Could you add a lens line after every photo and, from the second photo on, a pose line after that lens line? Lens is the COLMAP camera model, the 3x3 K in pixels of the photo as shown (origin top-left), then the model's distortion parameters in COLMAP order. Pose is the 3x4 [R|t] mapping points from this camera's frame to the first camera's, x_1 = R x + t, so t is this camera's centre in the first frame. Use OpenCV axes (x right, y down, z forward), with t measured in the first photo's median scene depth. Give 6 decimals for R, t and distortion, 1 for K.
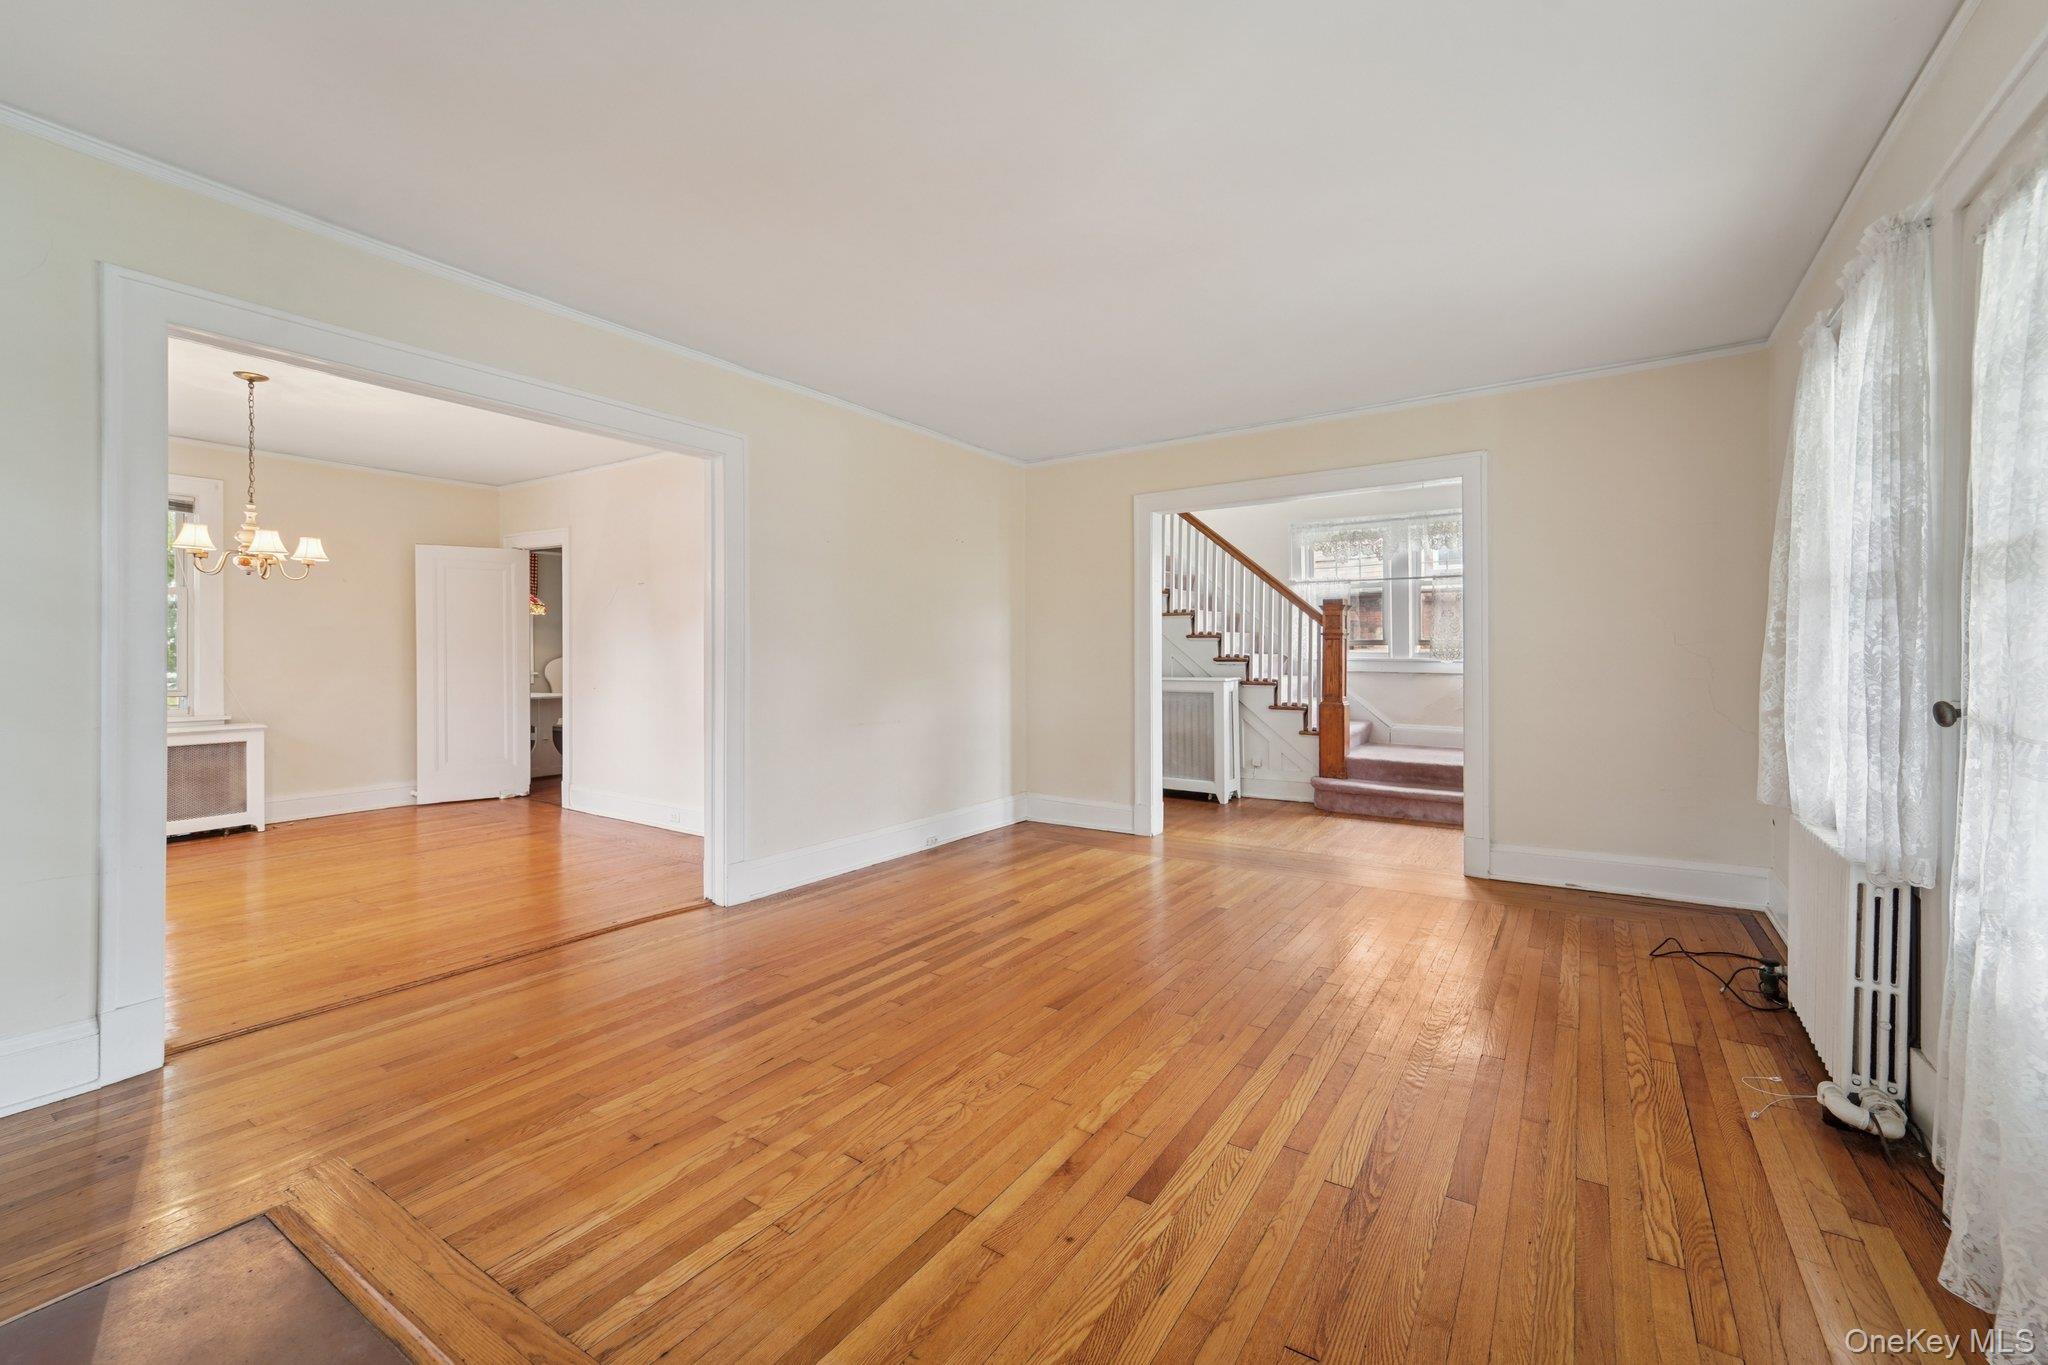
lens RADIAL K [[828.6, 0, 1047.6], [0, 828.6, 648.1], [0, 0, 1]] dist [0.013923, -0.000018]
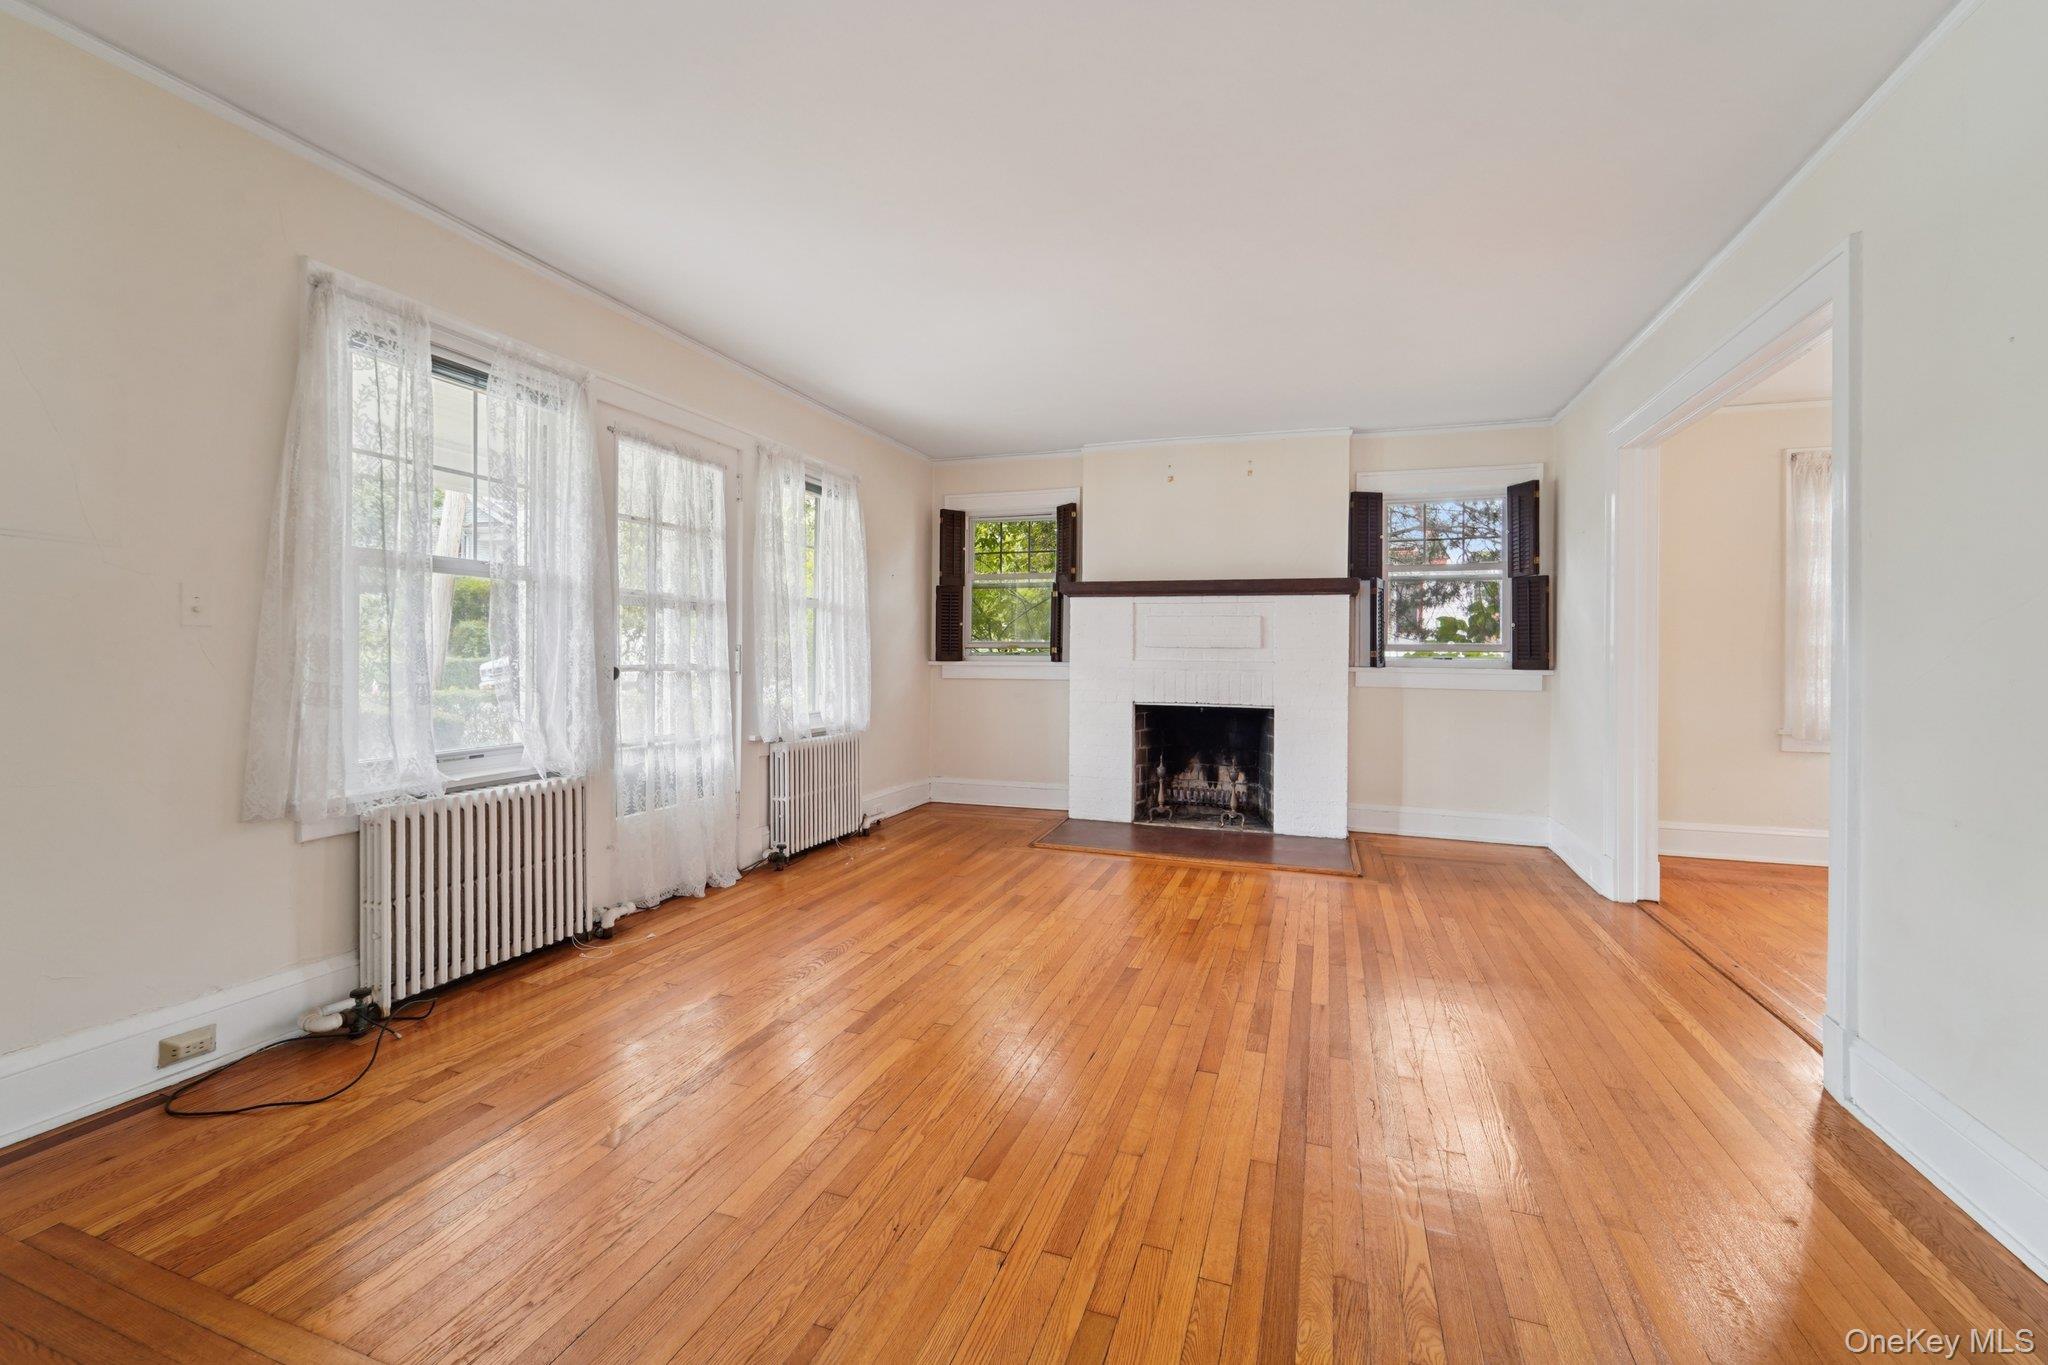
lens RADIAL K [[866.8, 0, 1011.8], [0, 866.8, 651.0], [0, 0, 1]] dist [0.002112, -0.000020]
pose [[-0.973443, -0.010539, -0.228688, 0.212669], [-0.007690, 0.999881, -0.013342, 0.015843], [0.228802, -0.011229, -0.973408, 1.035367]]
